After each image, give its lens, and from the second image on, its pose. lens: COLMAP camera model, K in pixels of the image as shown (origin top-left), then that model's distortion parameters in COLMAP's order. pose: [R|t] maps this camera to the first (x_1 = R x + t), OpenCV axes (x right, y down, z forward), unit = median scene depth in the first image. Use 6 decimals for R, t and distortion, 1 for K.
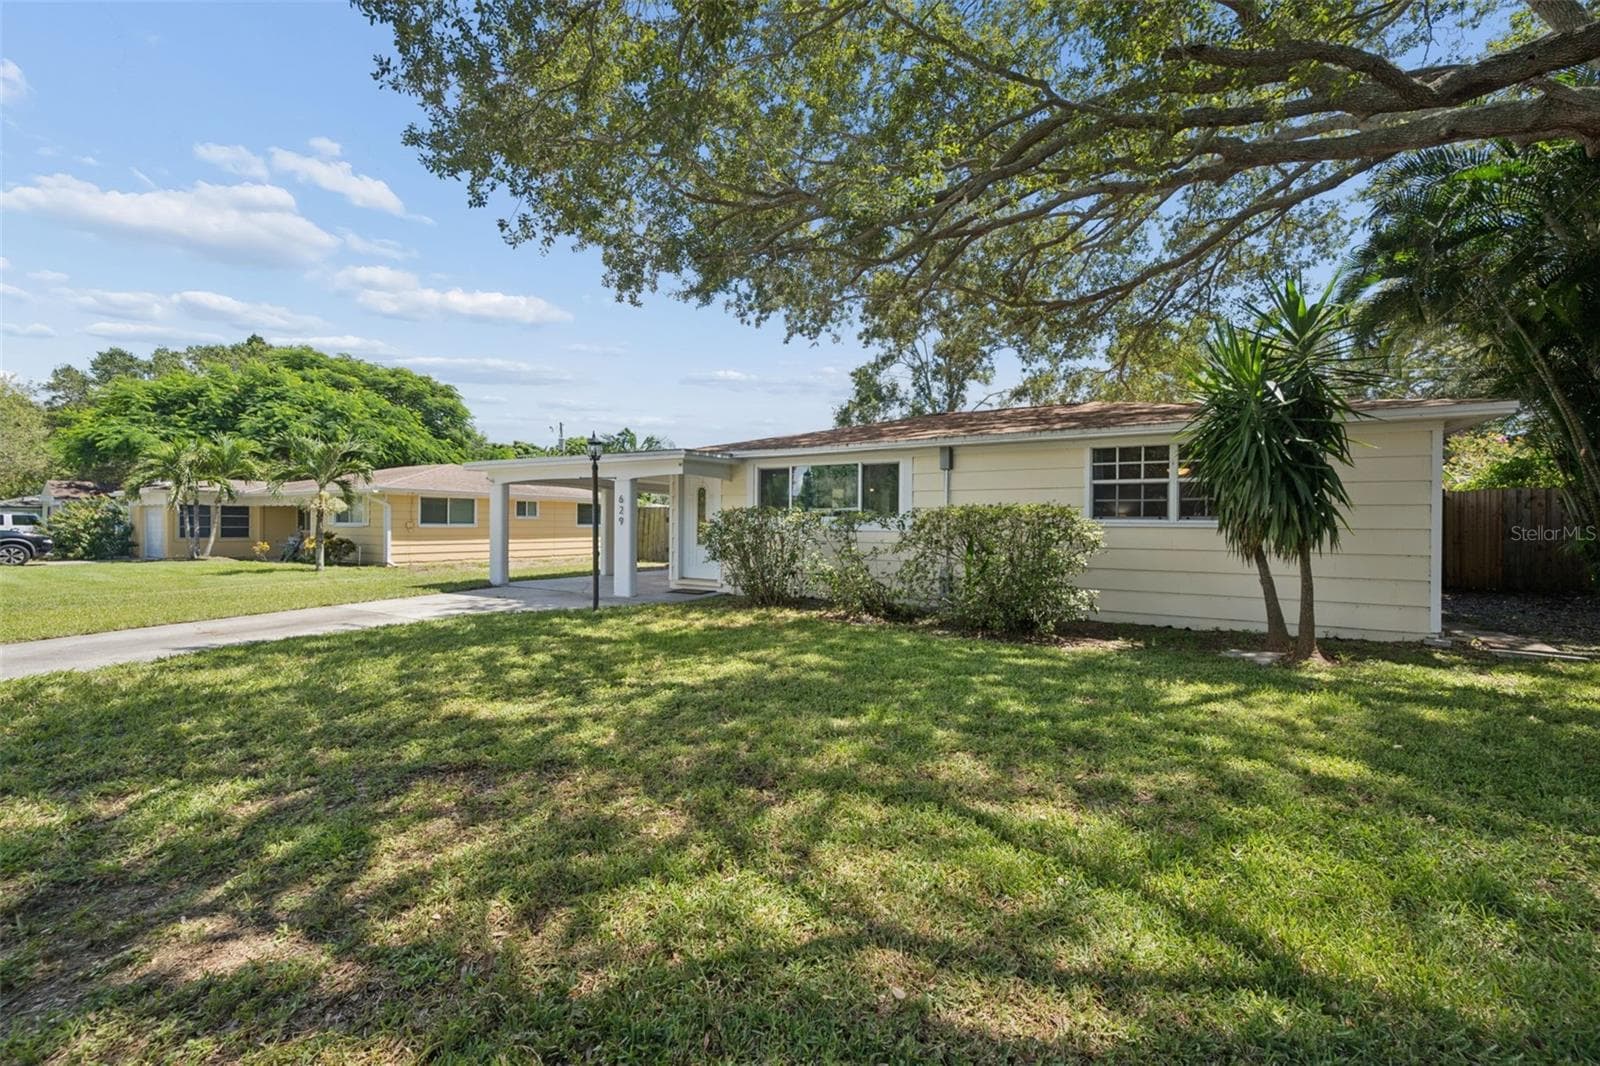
lens RADIAL K [[688.3, 0, 800.0], [0, 688.3, 533.0], [0, 0, 1]] dist [-0.000425, -0.000552]
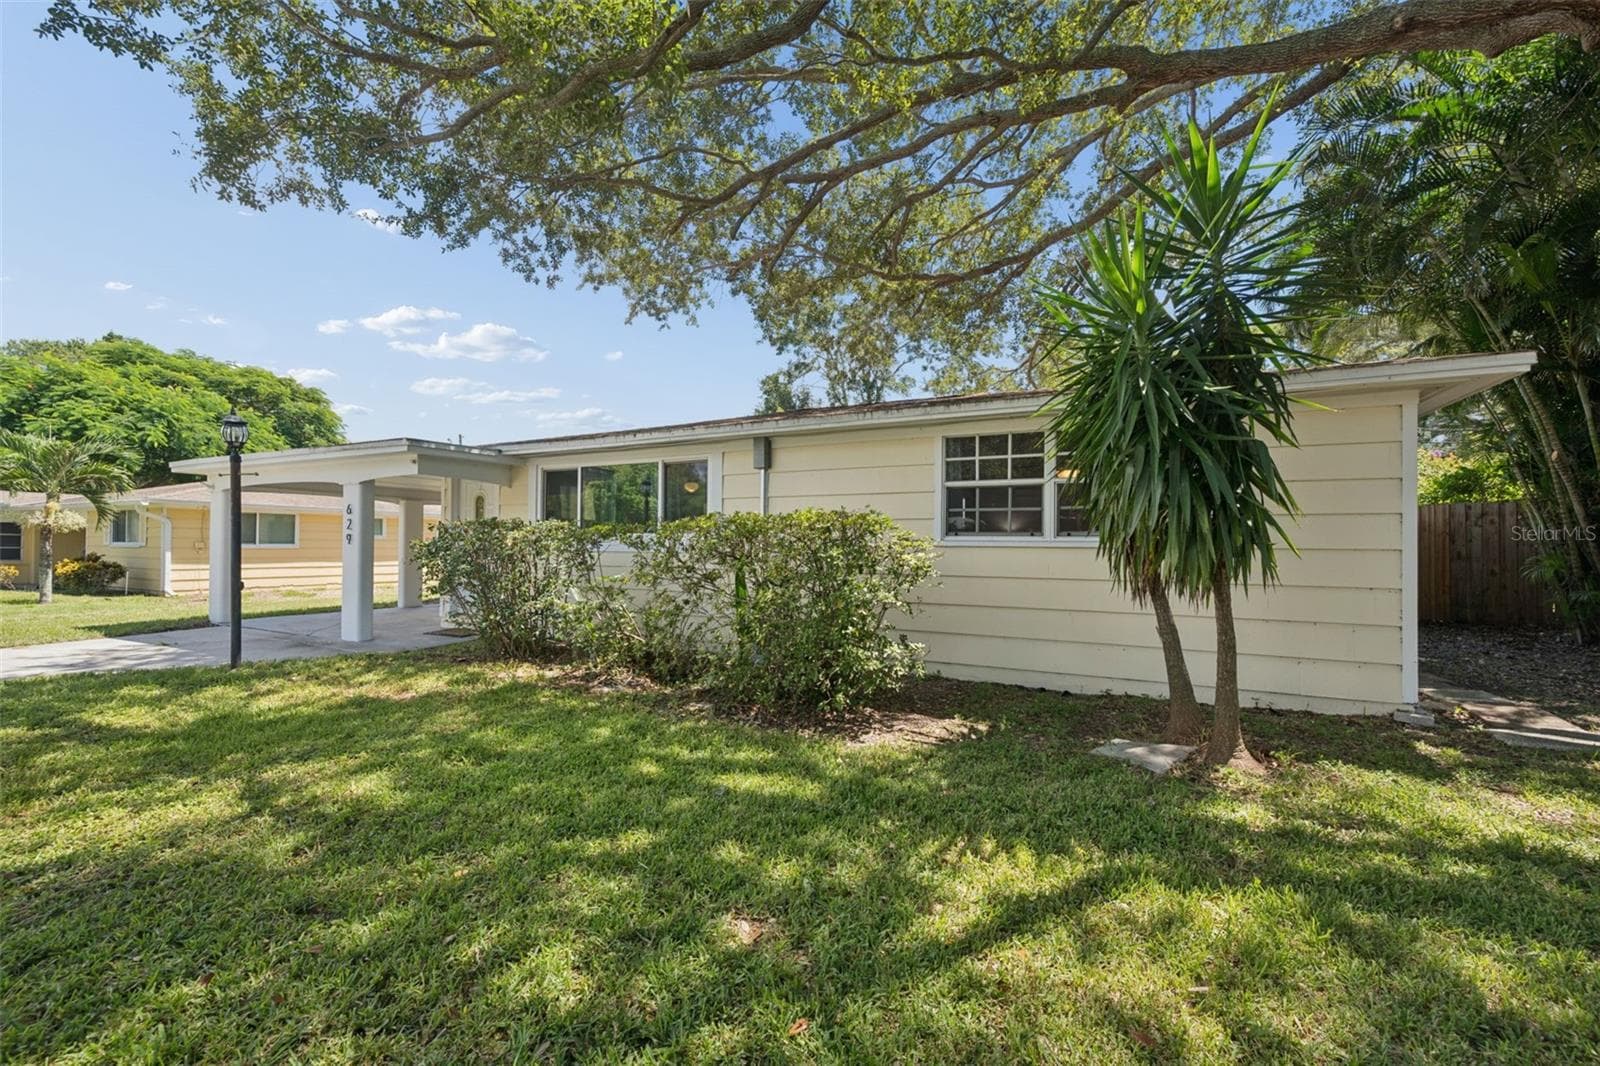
lens RADIAL K [[691.6, 0, 801.8], [0, 691.6, 545.0], [0, 0, 1]] dist [-0.000836, 0.000301]
pose [[0.997248, 0.001624, 0.074125, 0.204695], [-0.000541, 0.999893, -0.014628, 0.000051], [-0.074141, 0.014547, 0.997142, 0.268612]]
